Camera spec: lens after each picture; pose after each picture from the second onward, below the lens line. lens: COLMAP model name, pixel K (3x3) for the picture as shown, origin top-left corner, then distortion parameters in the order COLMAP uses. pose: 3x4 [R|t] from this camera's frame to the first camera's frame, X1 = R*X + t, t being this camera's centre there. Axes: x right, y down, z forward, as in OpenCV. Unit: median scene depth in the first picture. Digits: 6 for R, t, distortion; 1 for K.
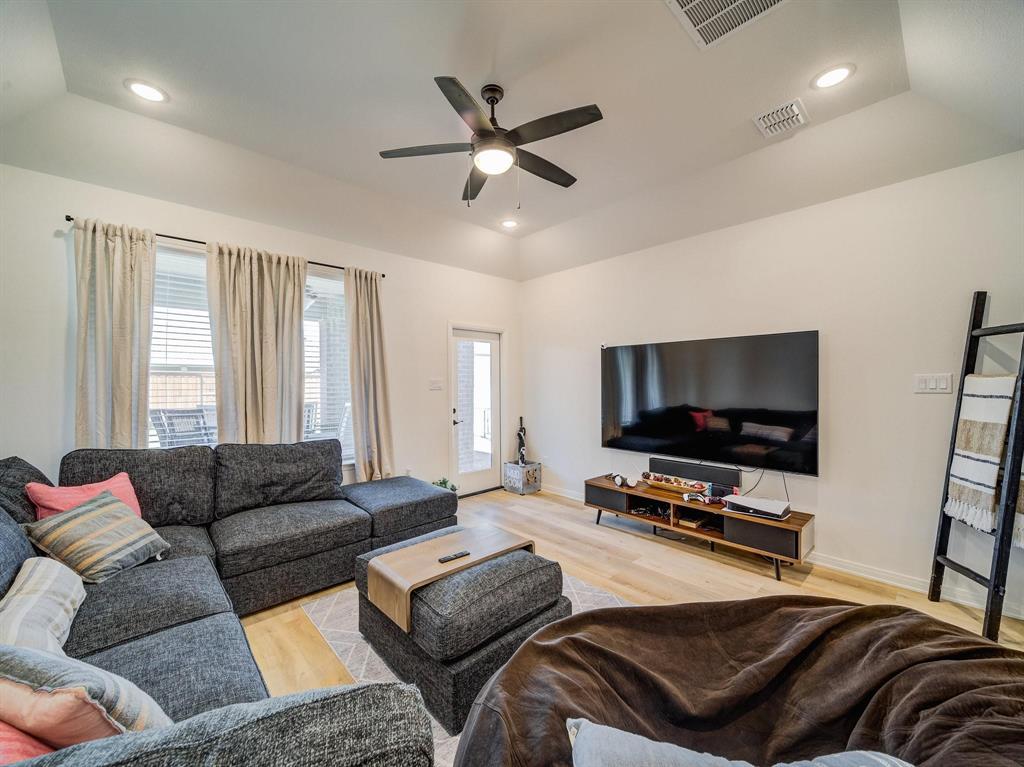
lens RADIAL K [[397.9, 0, 519.4], [0, 397.9, 386.9], [0, 0, 1]] dist [0.004126, 0.000276]
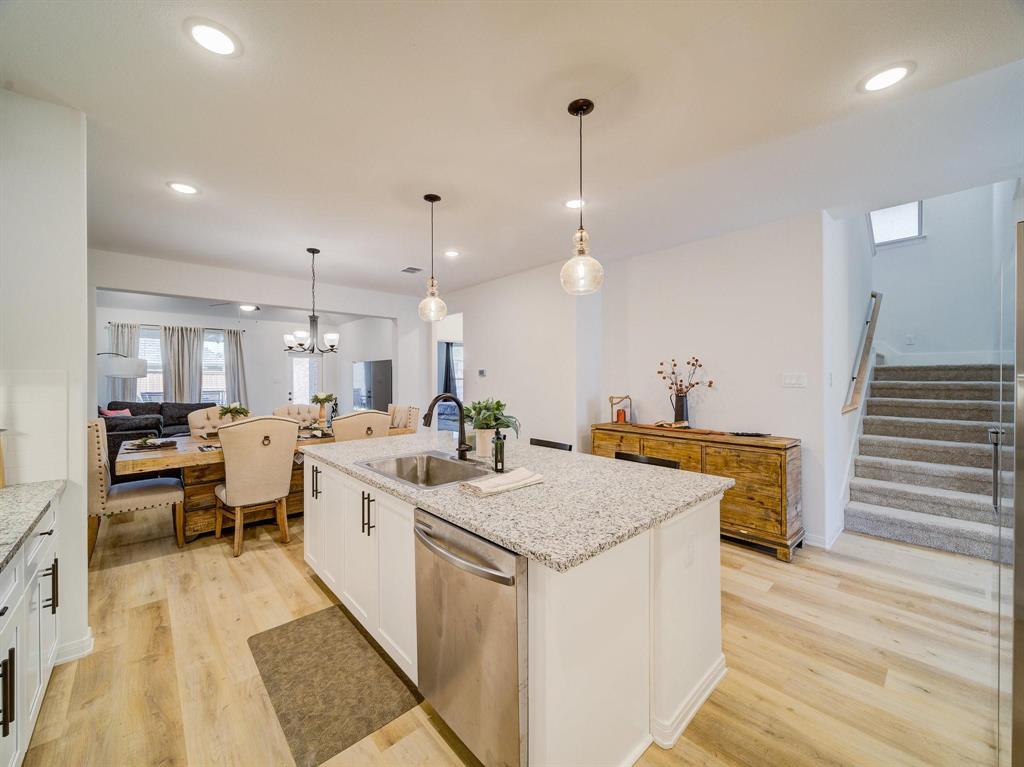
lens RADIAL K [[397.9, 0, 510.4], [0, 397.9, 381.8], [0, 0, 1]] dist [0.004126, 0.000276]
pose [[0.999860, 0.000234, -0.016713, 1.459192], [-0.000284, 0.999996, -0.002985, 0.012111], [0.016712, 0.002990, 0.999856, -1.473894]]
